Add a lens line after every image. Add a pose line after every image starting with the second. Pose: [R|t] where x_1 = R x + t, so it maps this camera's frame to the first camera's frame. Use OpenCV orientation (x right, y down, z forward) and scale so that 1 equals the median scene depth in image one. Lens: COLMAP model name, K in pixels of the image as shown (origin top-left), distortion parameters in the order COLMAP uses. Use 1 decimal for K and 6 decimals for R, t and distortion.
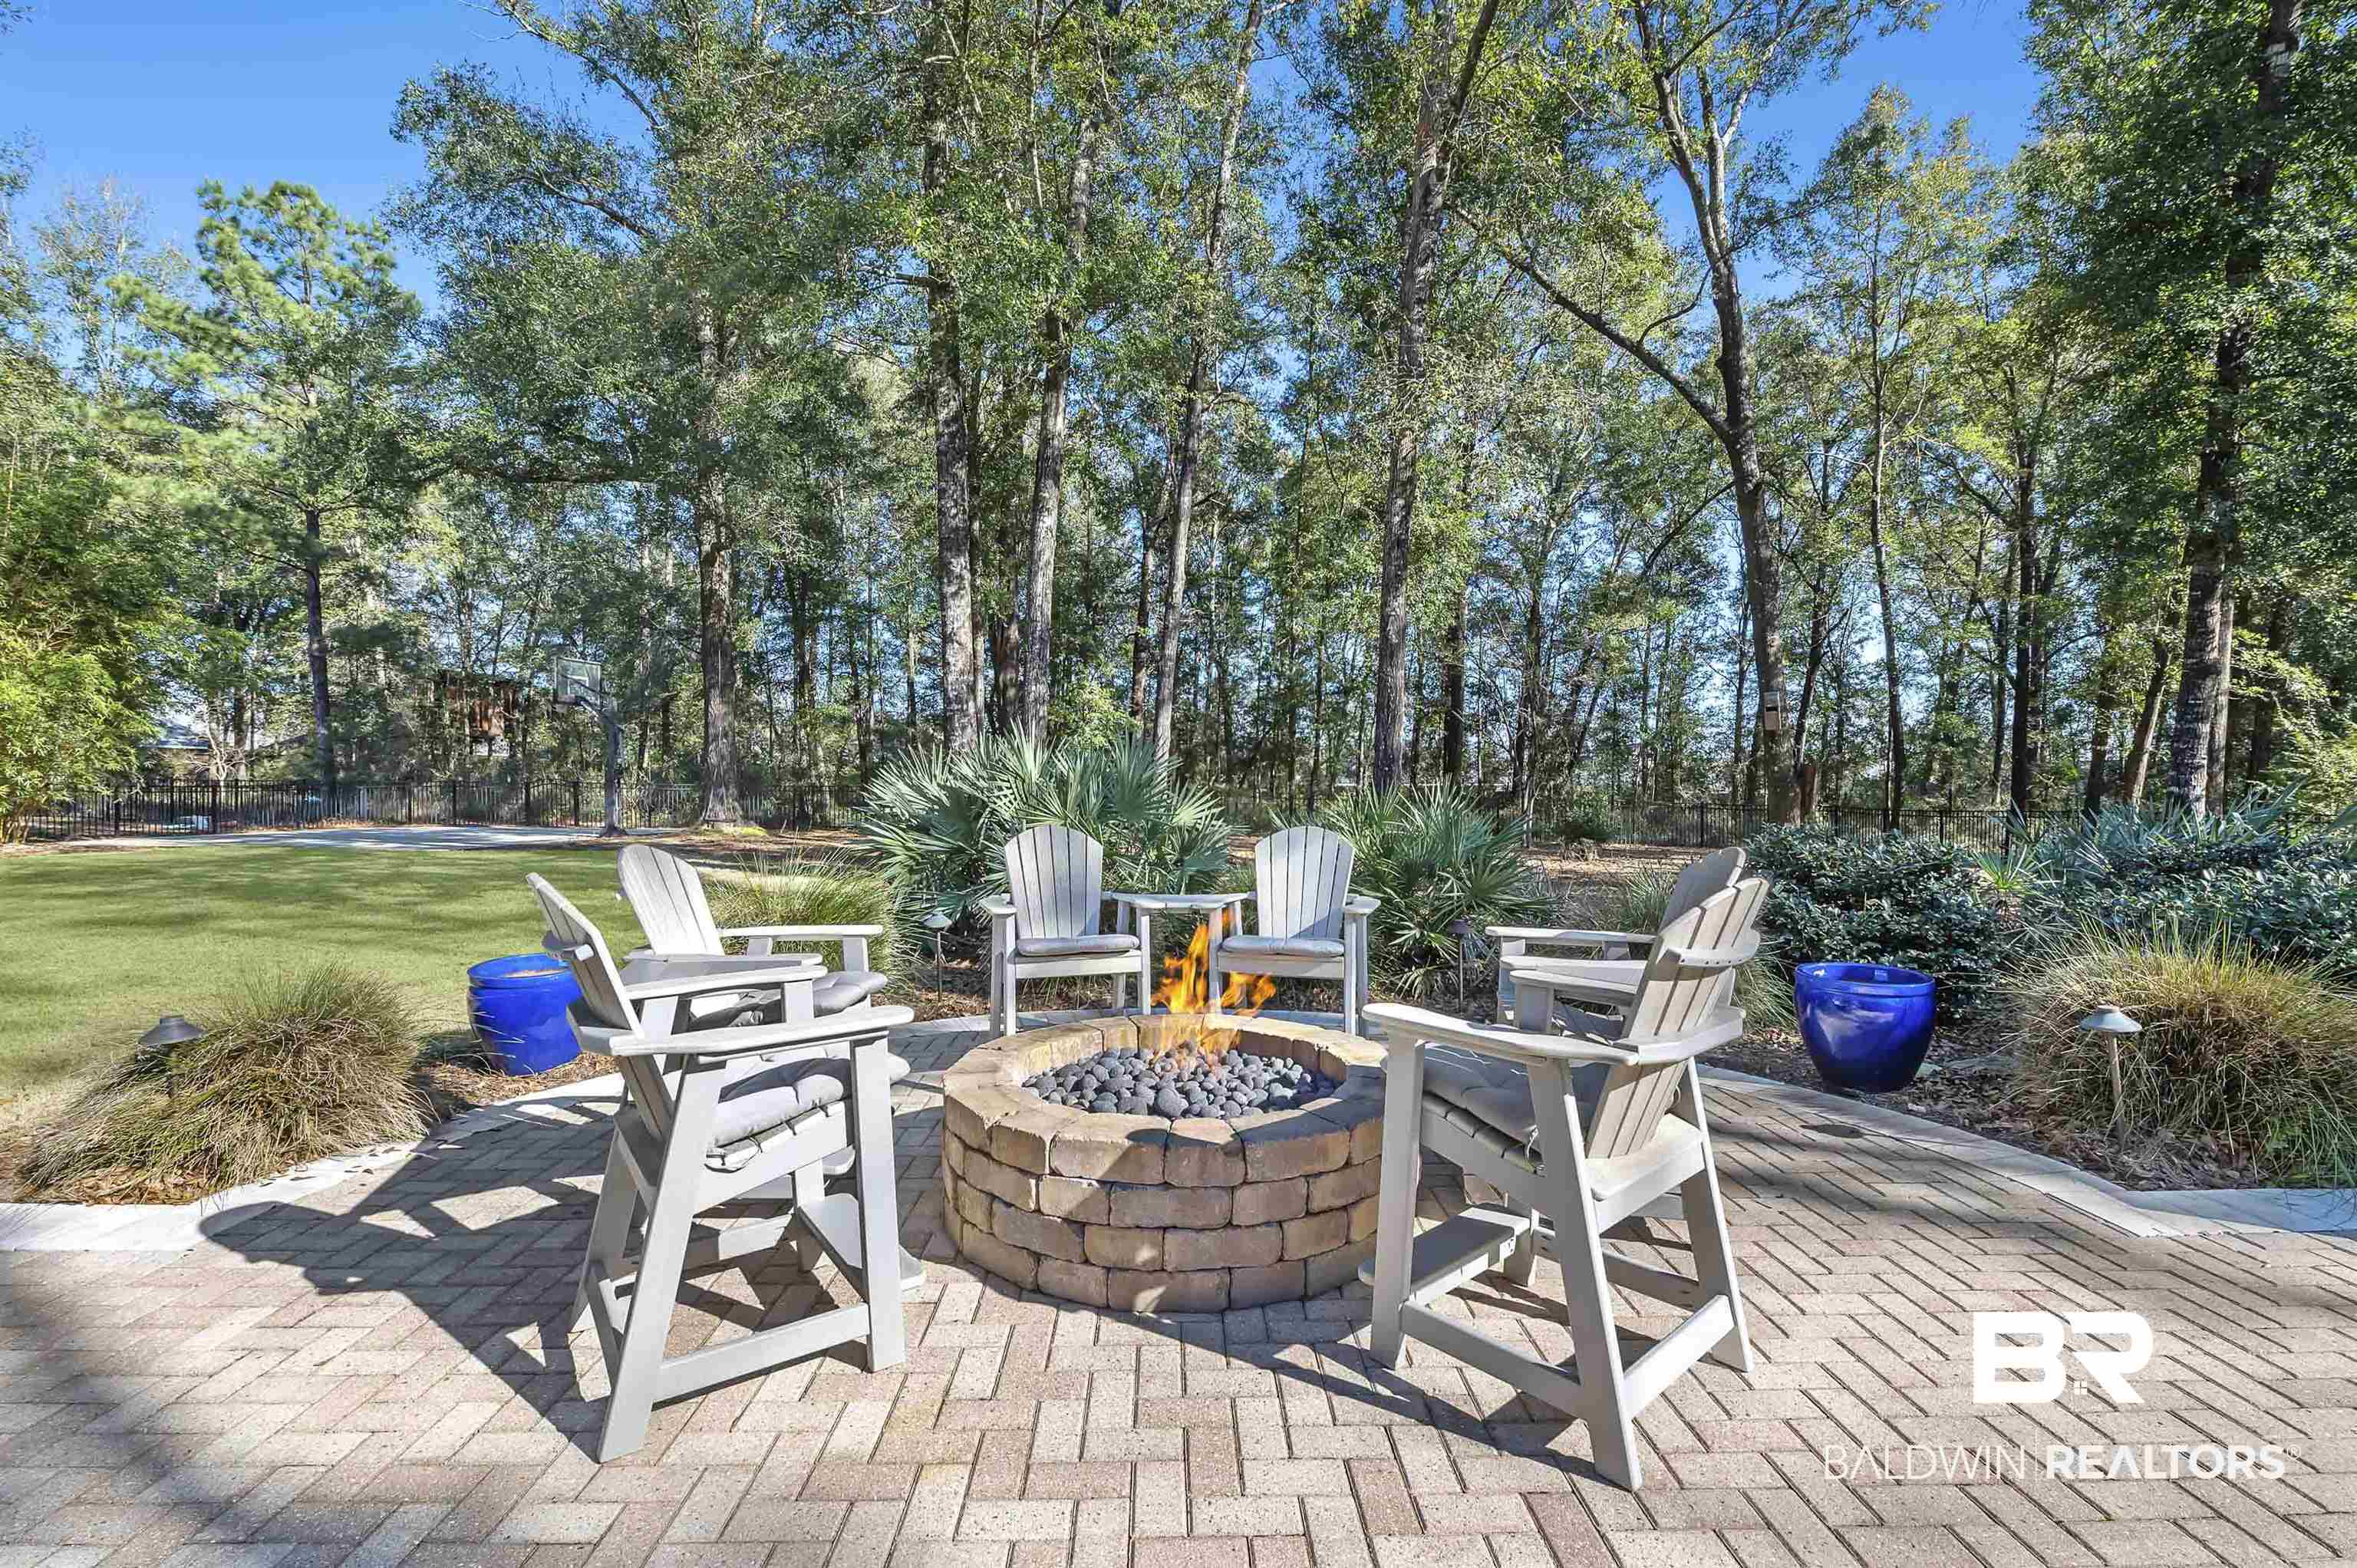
lens RADIAL K [[1036.1, 0, 1194.2], [0, 1036.1, 783.9], [0, 0, 1]] dist [-0.005441, 0.000140]
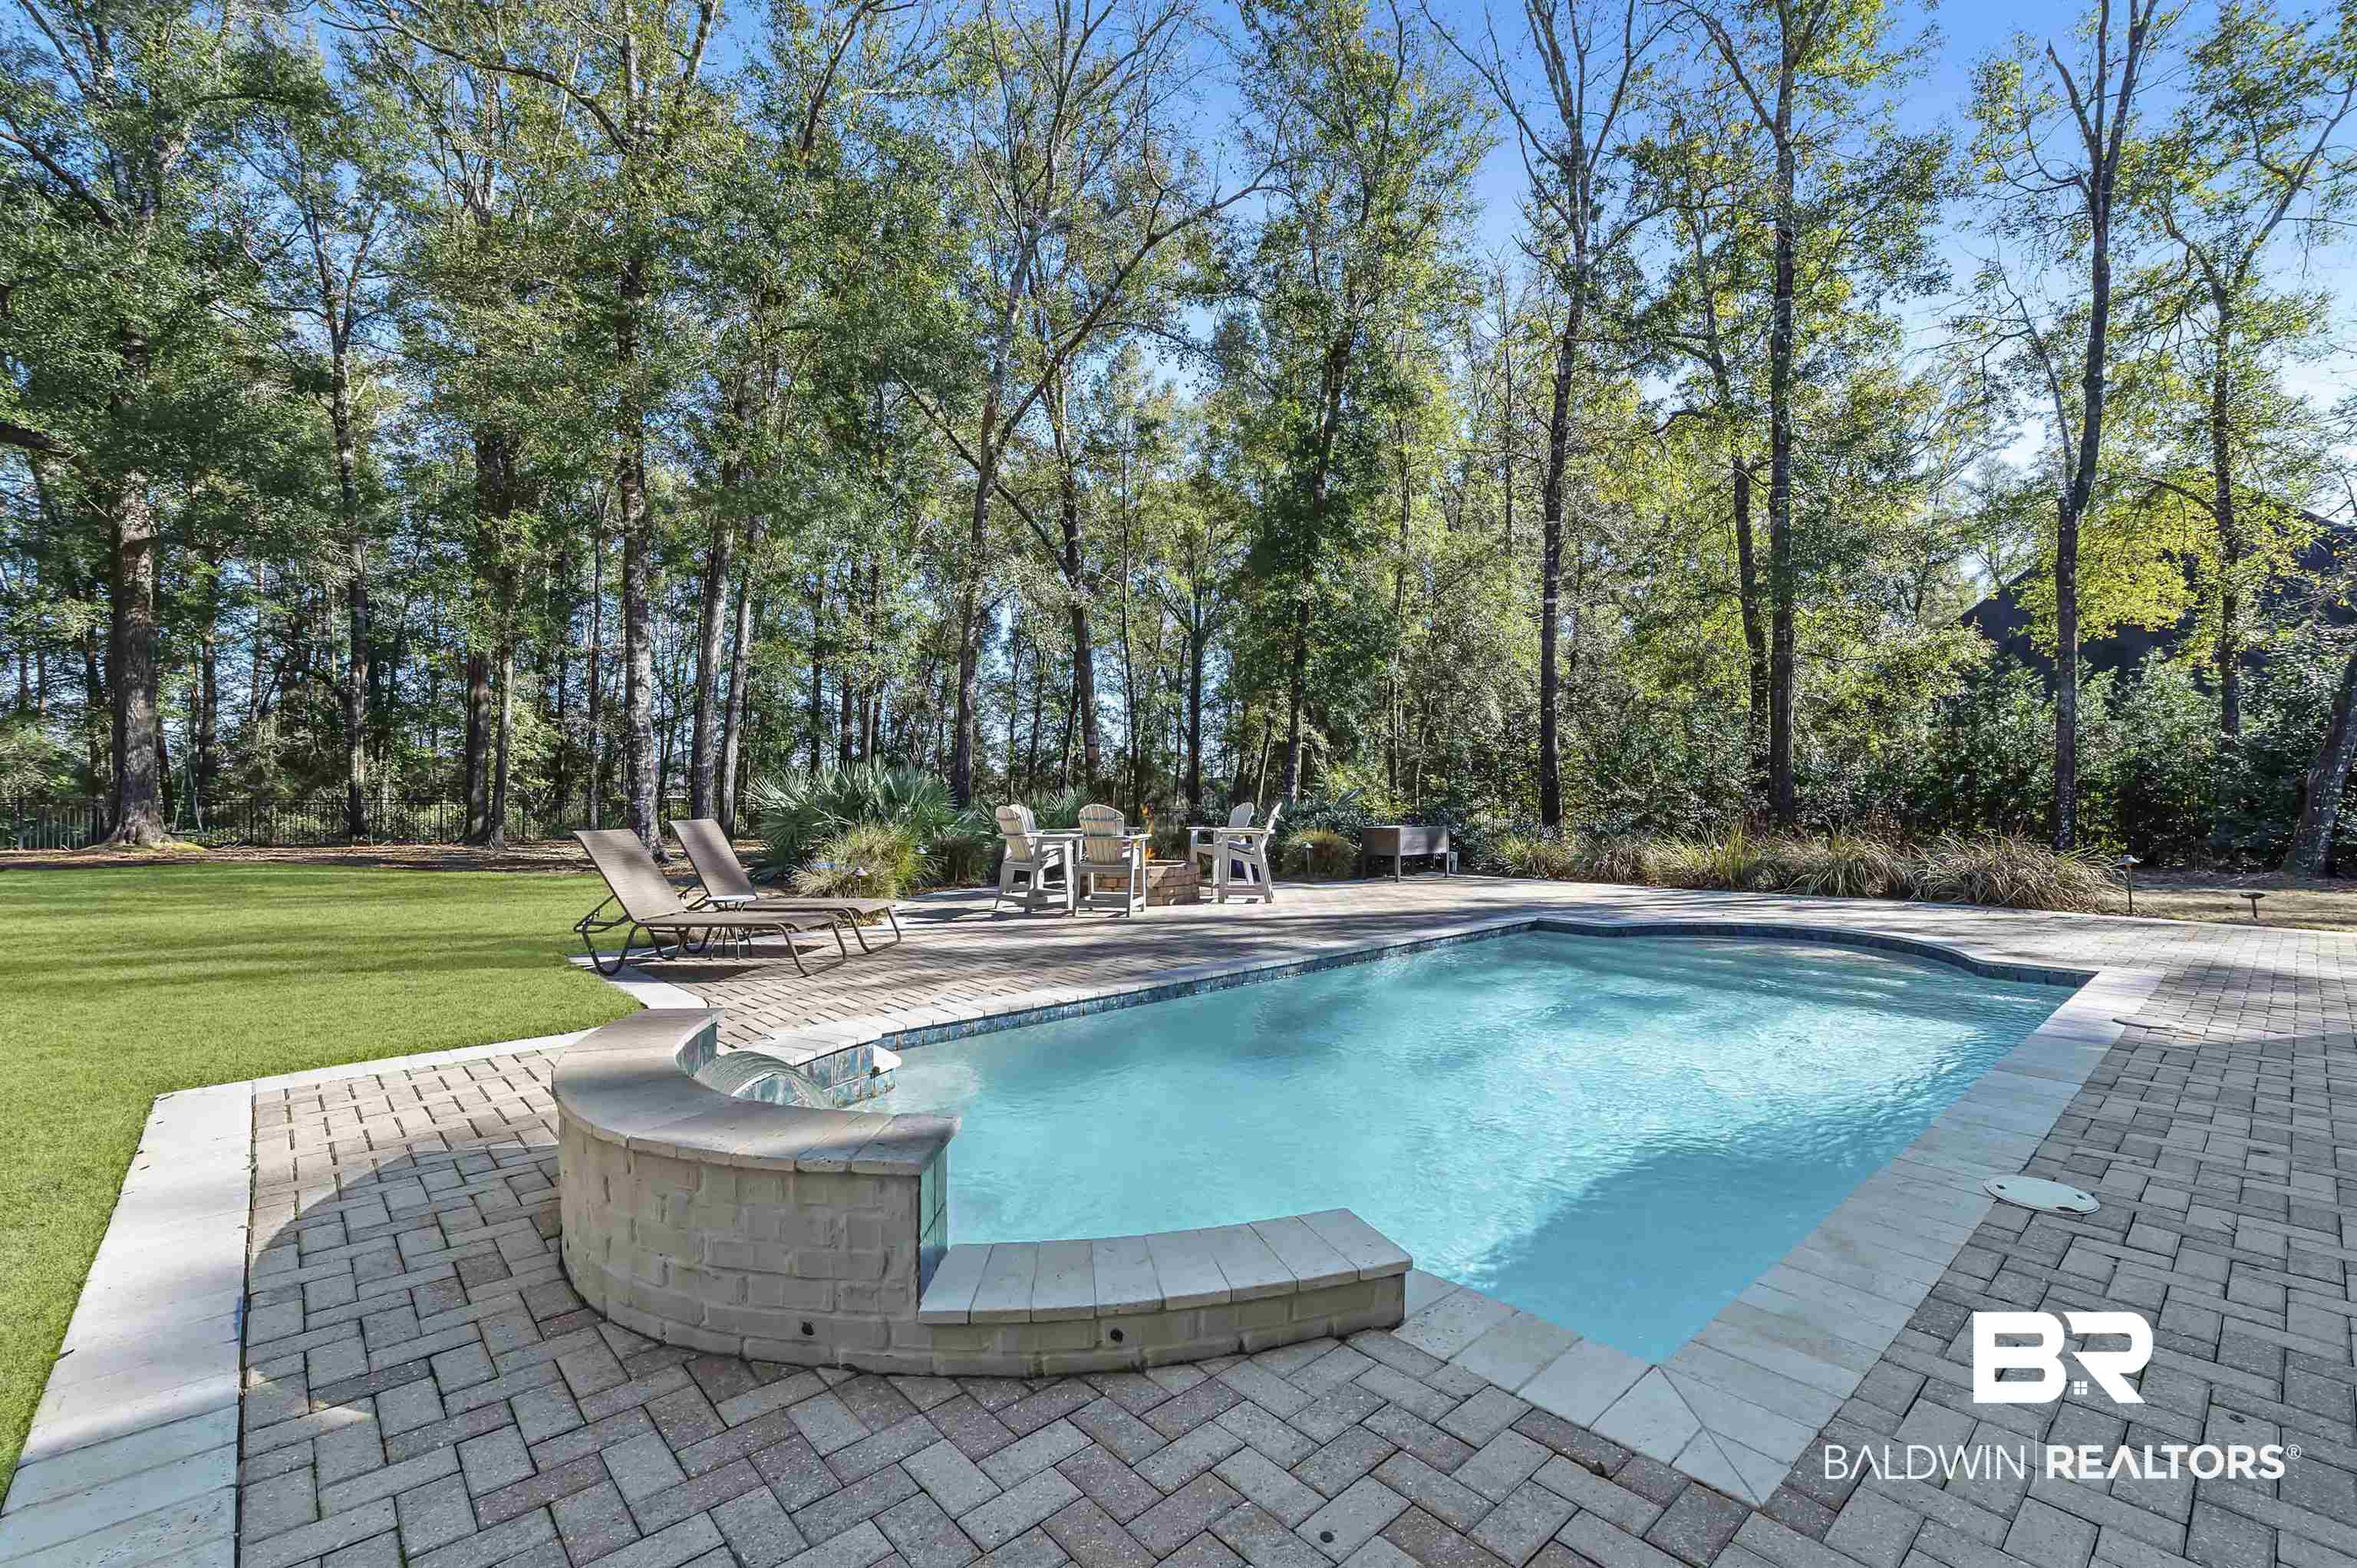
lens RADIAL K [[1036.1, 0, 1172.8], [0, 1036.1, 782.8], [0, 0, 1]] dist [-0.005441, 0.000140]
pose [[0.767244, 0.002961, 0.641349, -0.562460], [0.004667, 0.999937, -0.010200, 0.007352], [-0.641339, 0.010819, 0.767181, -0.471145]]
